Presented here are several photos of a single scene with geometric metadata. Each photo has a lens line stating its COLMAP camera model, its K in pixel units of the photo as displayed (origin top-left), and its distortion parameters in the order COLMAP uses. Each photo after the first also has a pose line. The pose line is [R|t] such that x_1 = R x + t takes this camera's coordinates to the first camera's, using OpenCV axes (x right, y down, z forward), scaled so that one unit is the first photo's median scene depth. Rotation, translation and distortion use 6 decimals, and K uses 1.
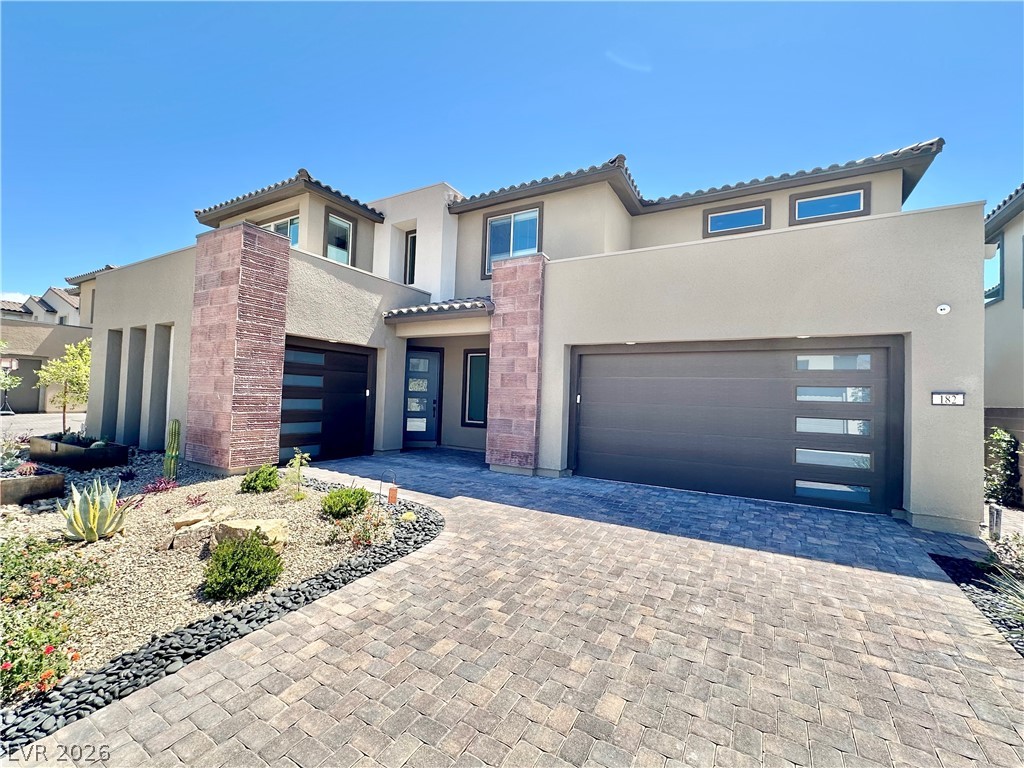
lens RADIAL K [[443.0, 0, 512.1], [0, 443.0, 384.9], [0, 0, 1]] dist [0.000228, 0.000027]
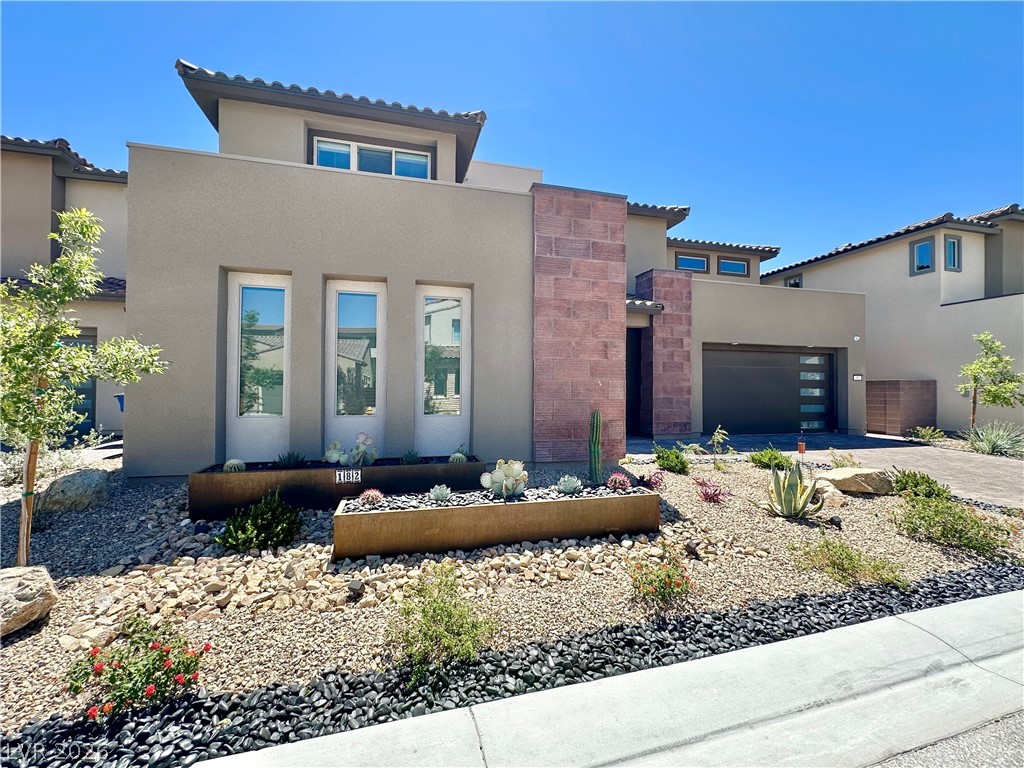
lens RADIAL K [[443.0, 0, 513.6], [0, 443.0, 385.0], [0, 0, 1]] dist [0.000228, 0.000027]
pose [[0.699329, -0.019872, 0.714523, -1.249481], [-0.004054, 0.999487, 0.031765, 0.002298], [-0.714788, -0.025111, 0.698890, 0.435337]]
